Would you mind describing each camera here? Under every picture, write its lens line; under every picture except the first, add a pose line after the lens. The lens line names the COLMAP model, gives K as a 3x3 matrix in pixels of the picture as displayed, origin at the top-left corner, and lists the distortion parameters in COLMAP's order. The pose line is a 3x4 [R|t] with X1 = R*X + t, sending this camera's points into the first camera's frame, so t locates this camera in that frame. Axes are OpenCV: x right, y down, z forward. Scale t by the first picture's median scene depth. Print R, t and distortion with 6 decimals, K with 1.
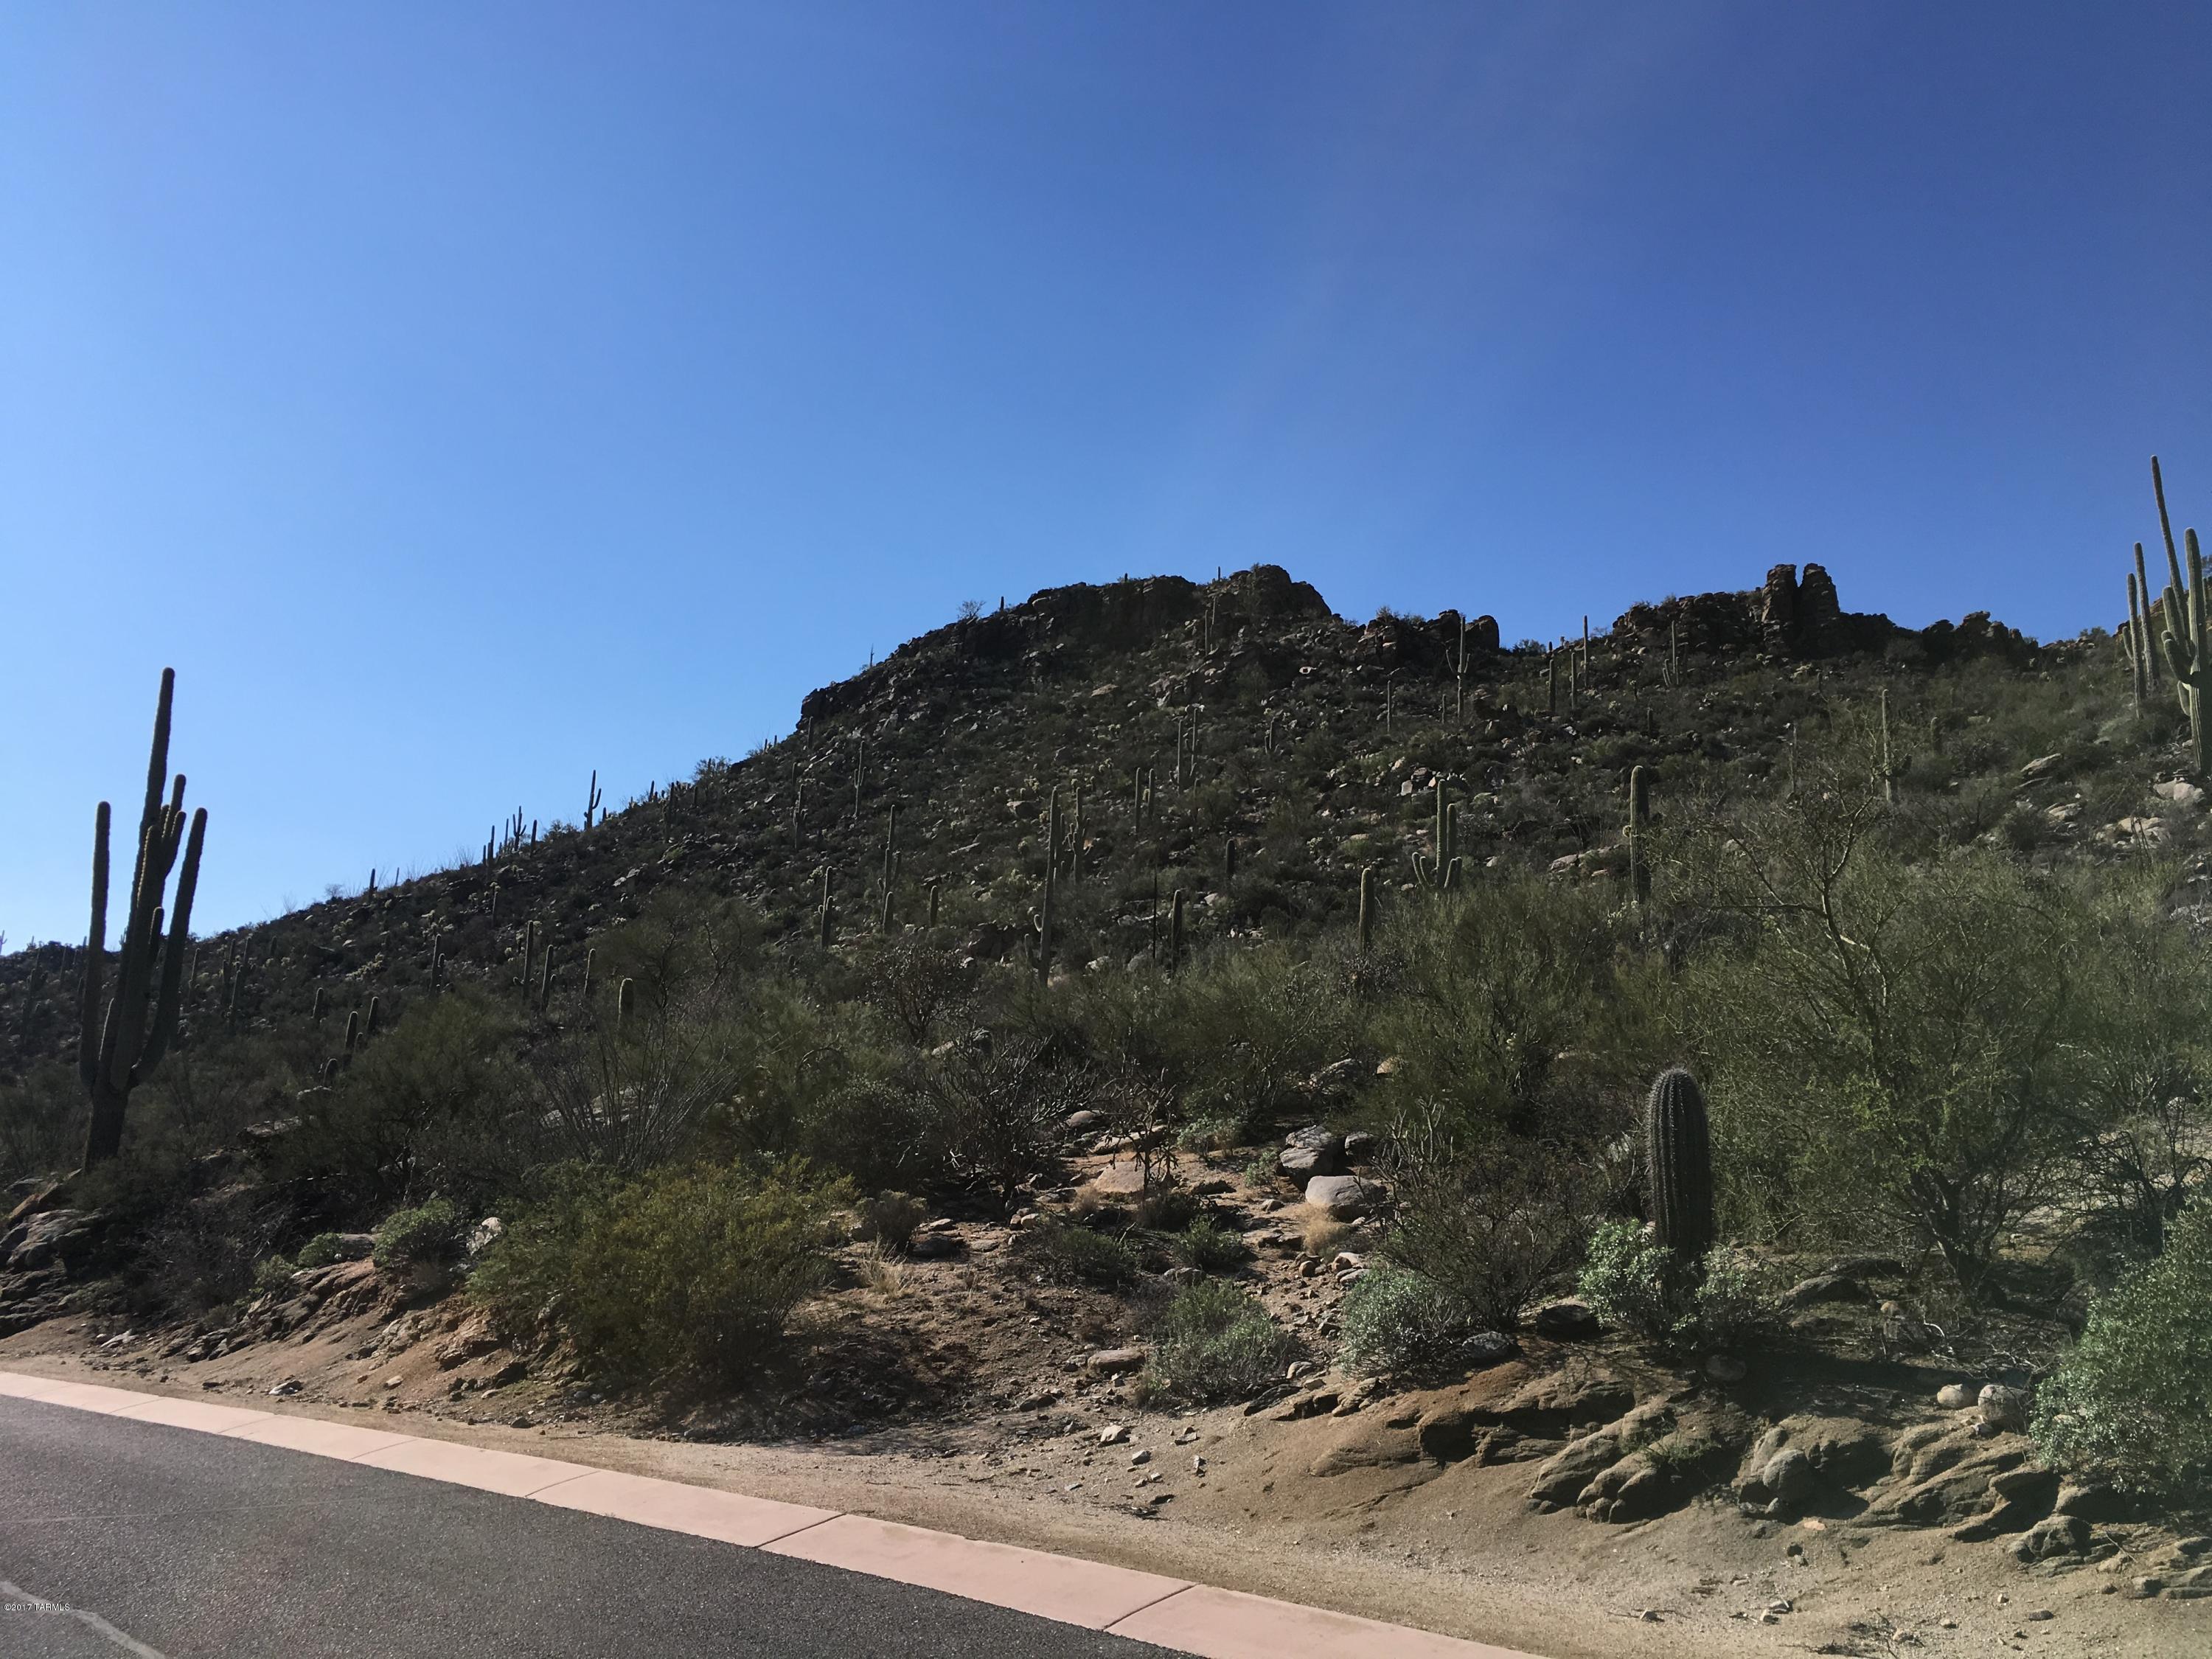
lens RADIAL K [[1875.5, 0, 1097.6], [0, 1875.5, 799.1], [0, 0, 1]] dist [0.082958, -0.121635]
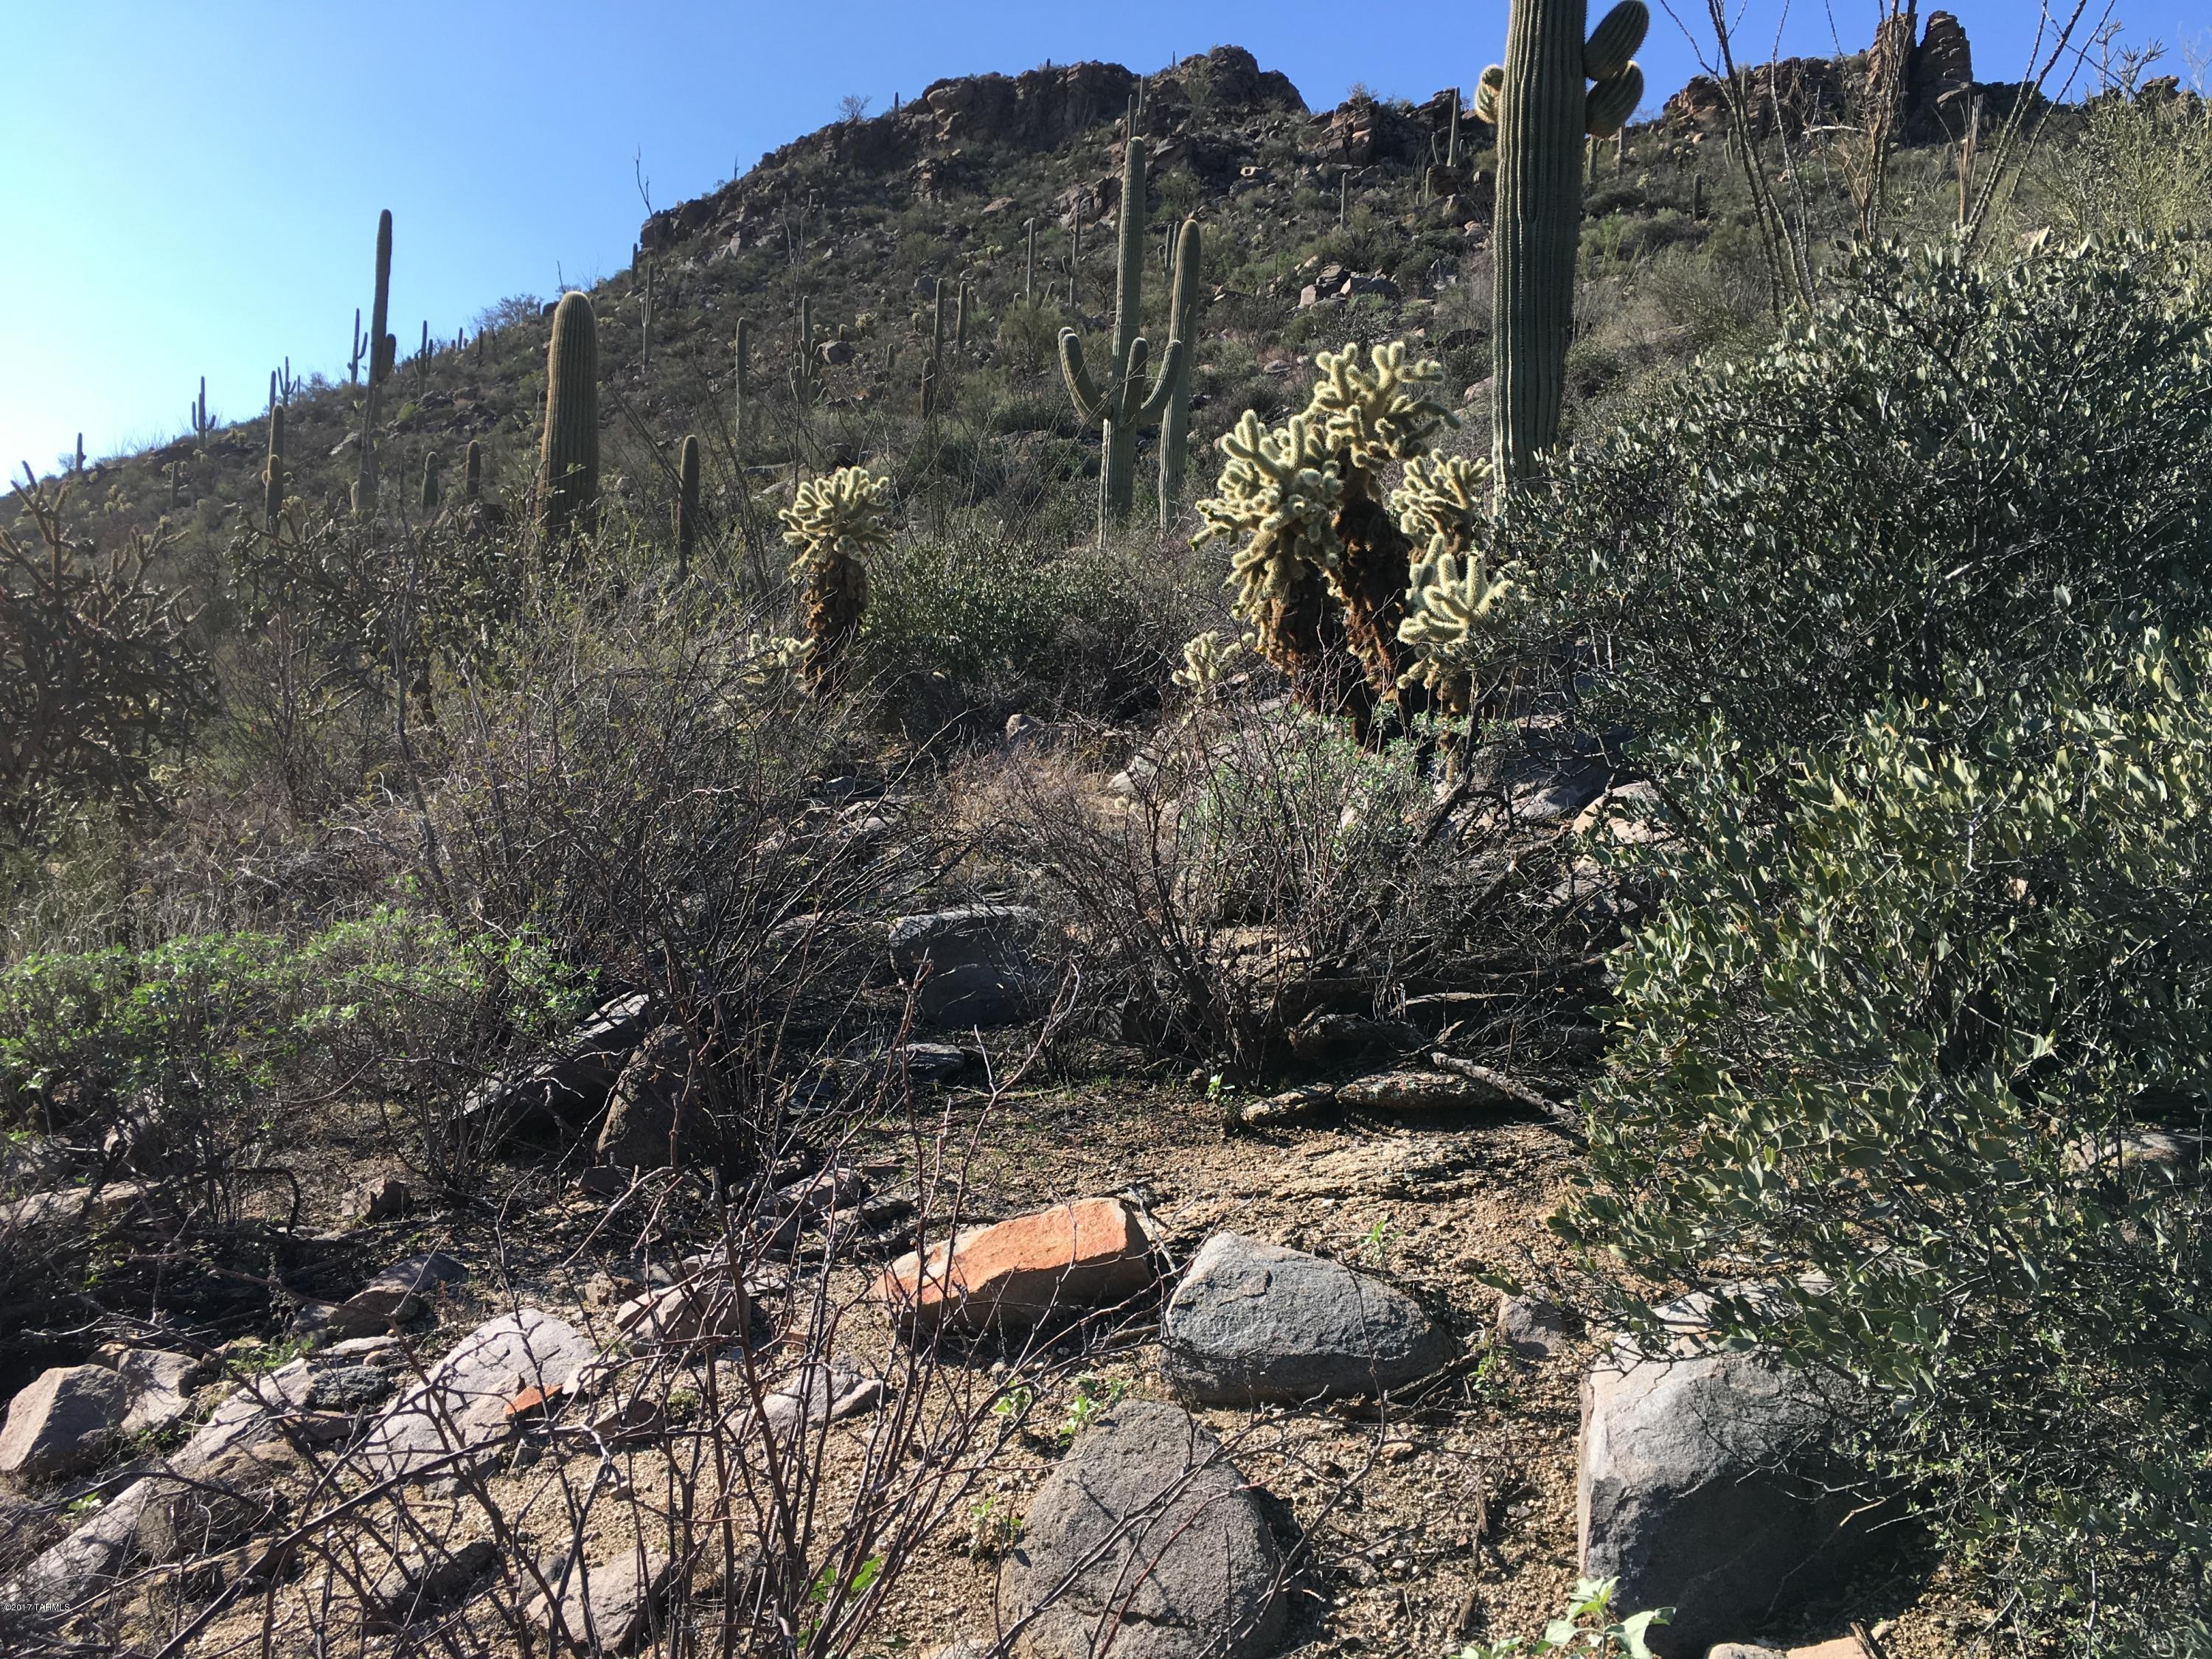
lens RADIAL K [[1875.5, 0, 1097.6], [0, 1875.5, 799.1], [0, 0, 1]] dist [0.082958, -0.121635]
pose [[0.999730, 0.008677, -0.021575, 0.114074], [-0.003902, 0.977218, 0.212203, 0.028271], [0.022925, -0.212062, 0.976987, 0.339709]]
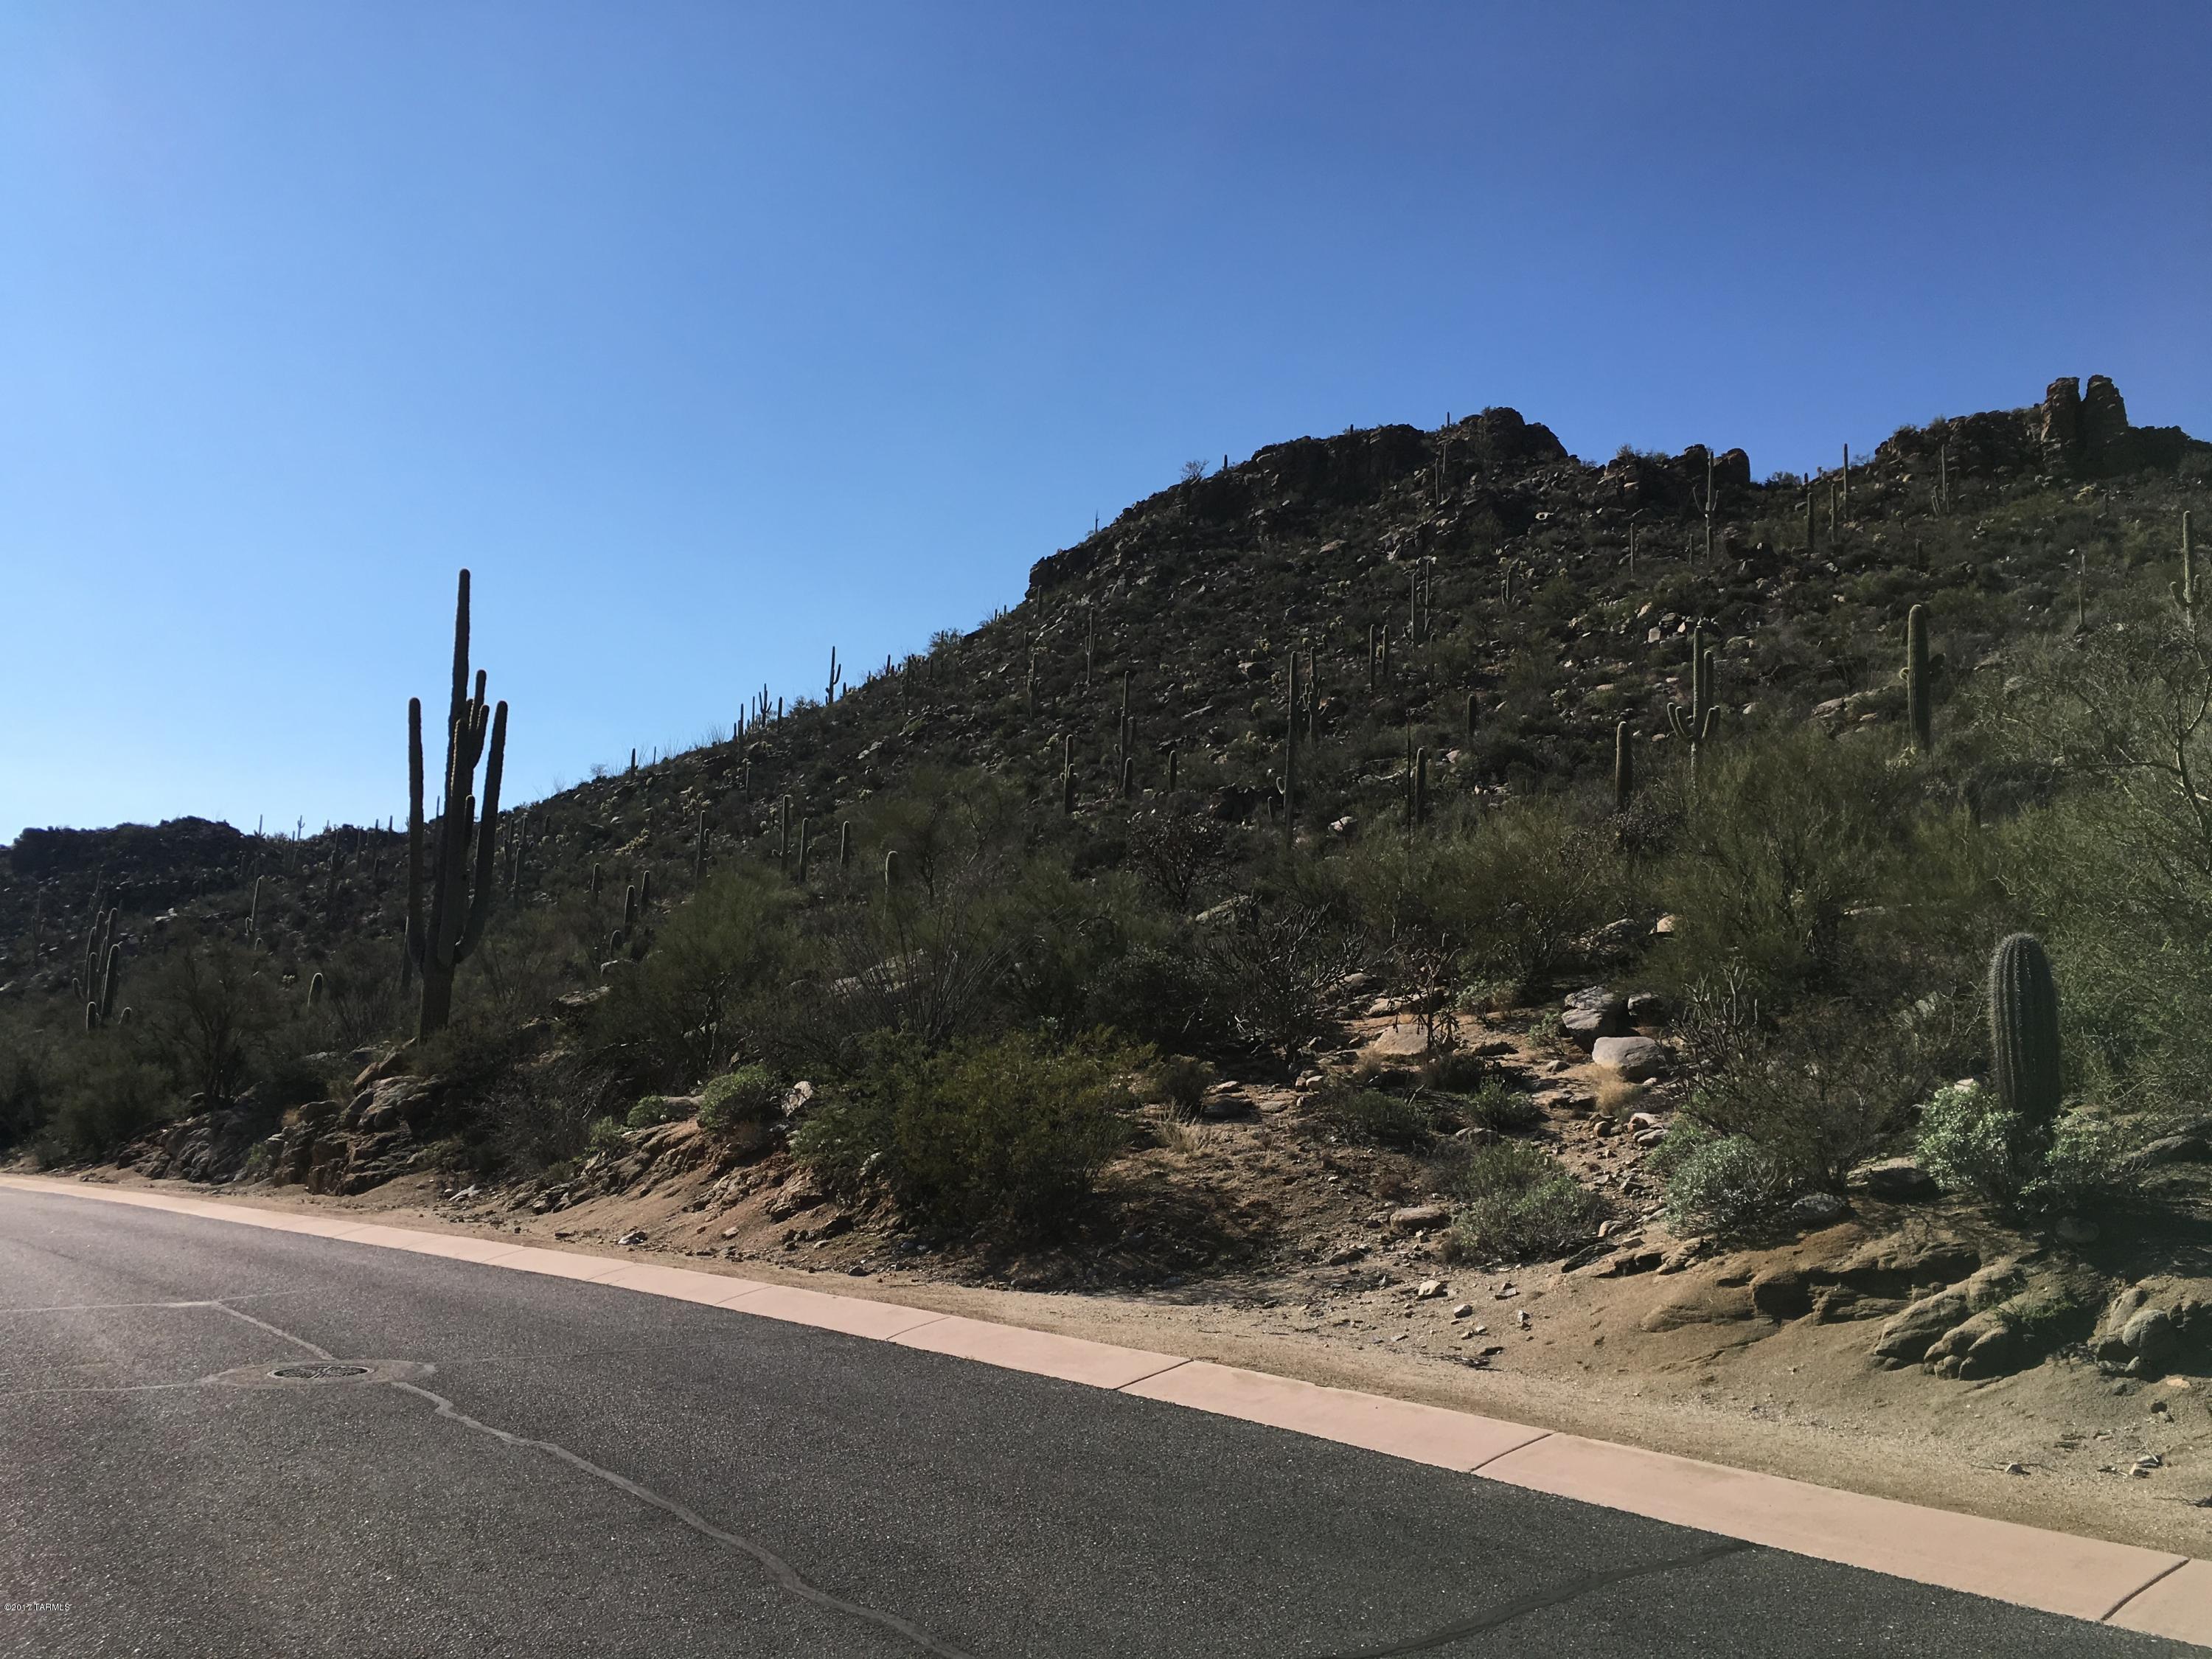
lens RADIAL K [[1875.5, 0, 1097.6], [0, 1875.5, 799.1], [0, 0, 1]] dist [0.082958, -0.121635]
pose [[0.992208, -0.026518, -0.121736, -0.004040], [0.035424, 0.996805, 0.071588, -0.001234], [0.119449, -0.075342, 0.989978, -0.002727]]
